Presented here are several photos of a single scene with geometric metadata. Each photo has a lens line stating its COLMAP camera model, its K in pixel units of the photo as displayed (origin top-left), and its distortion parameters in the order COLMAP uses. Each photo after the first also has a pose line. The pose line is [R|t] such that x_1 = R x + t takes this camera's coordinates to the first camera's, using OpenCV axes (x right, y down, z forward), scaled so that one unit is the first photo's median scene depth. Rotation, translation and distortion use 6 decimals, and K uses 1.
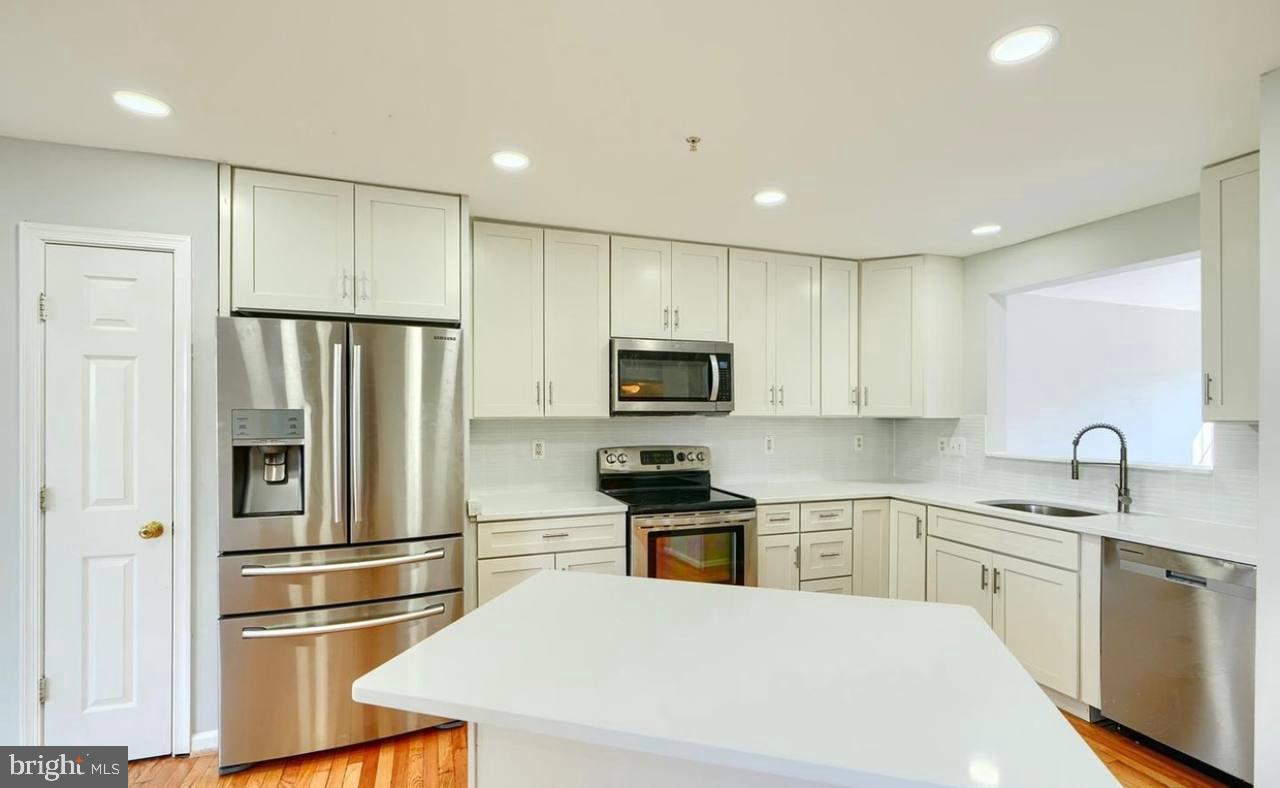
lens RADIAL K [[577.5, 0, 641.4], [0, 577.5, 414.3], [0, 0, 1]] dist [0.000844, 0.000420]
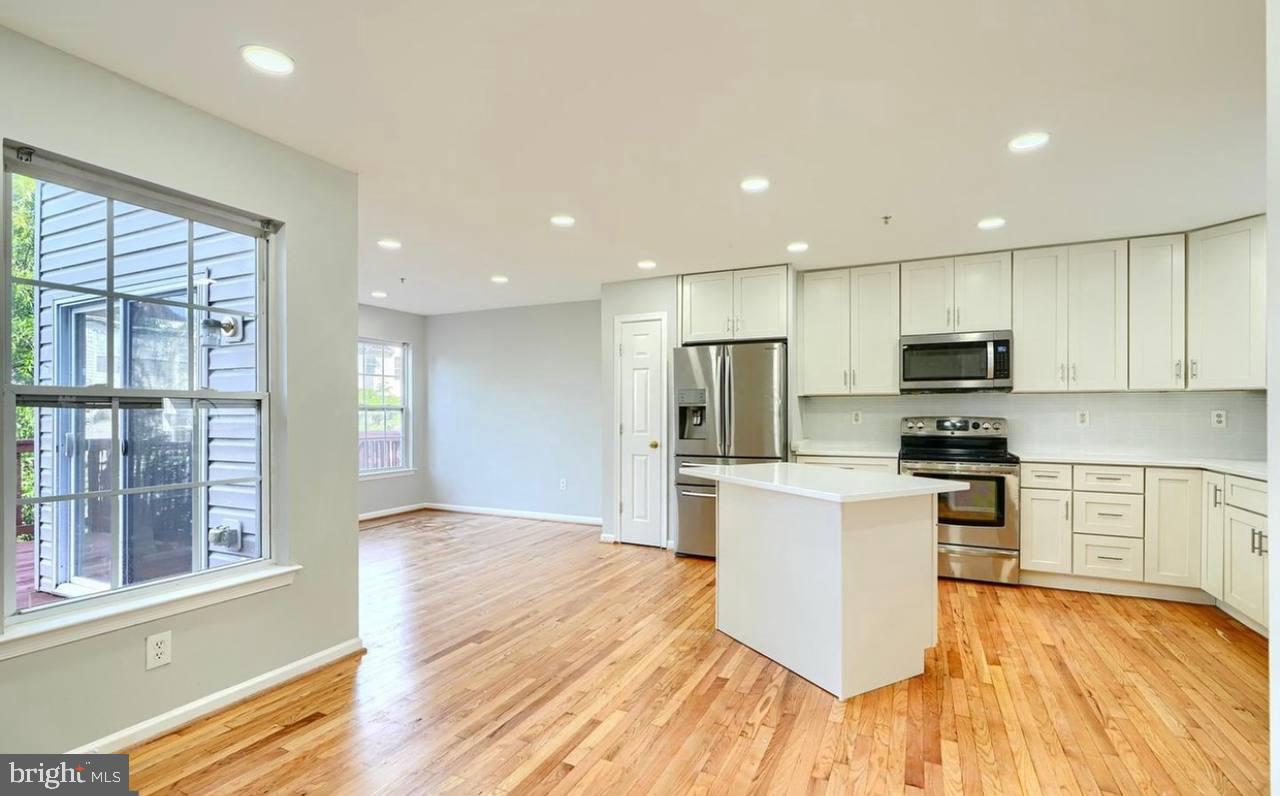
lens RADIAL K [[576.7, 0, 640.3], [0, 576.7, 417.1], [0, 0, 1]] dist [-0.000703, -0.000254]
pose [[0.697108, 0.005025, -0.716949, 0.552393], [-0.003250, 0.999987, 0.003849, 0.064378], [0.716959, -0.000353, 0.697115, -0.459328]]
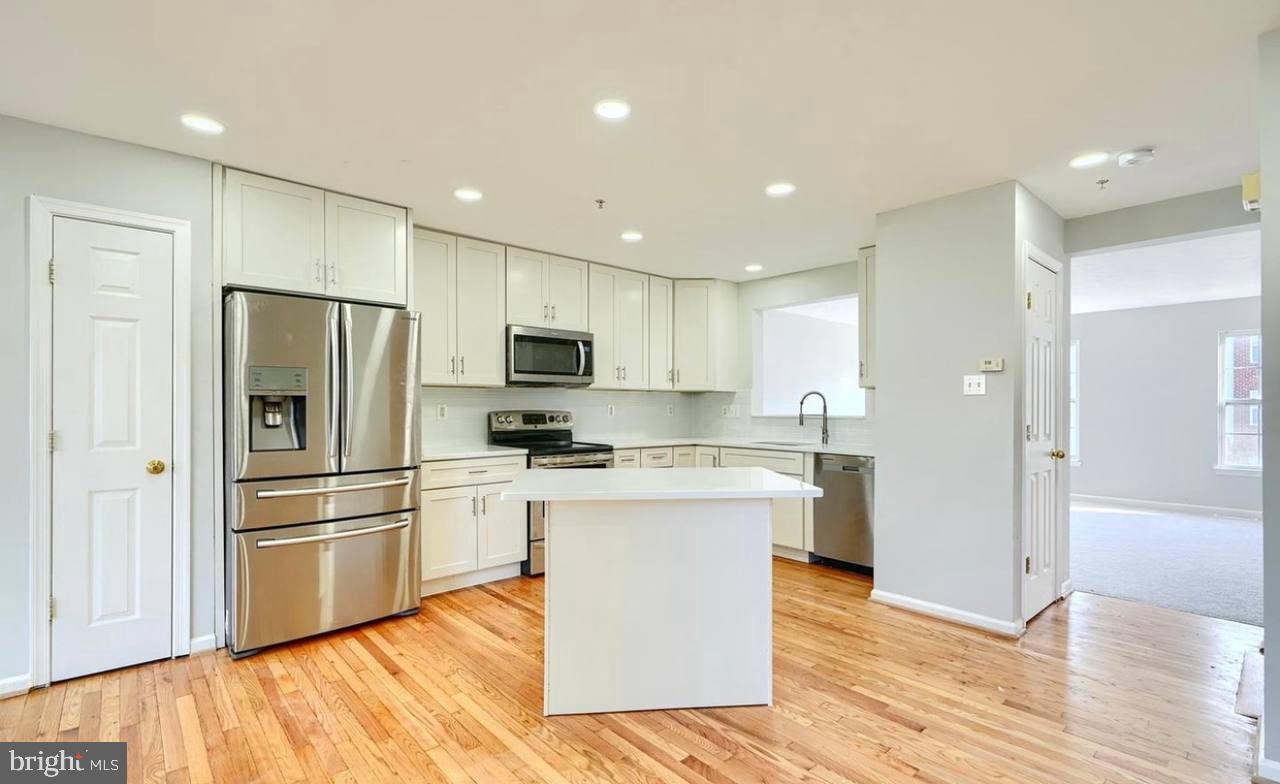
lens RADIAL K [[577.5, 0, 641.4], [0, 577.5, 412.3], [0, 0, 1]] dist [0.000844, 0.000420]
pose [[0.929306, -0.003907, 0.369291, -0.273987], [0.001988, 0.999982, 0.005577, 0.063367], [-0.369306, -0.004448, 0.929297, -0.352602]]
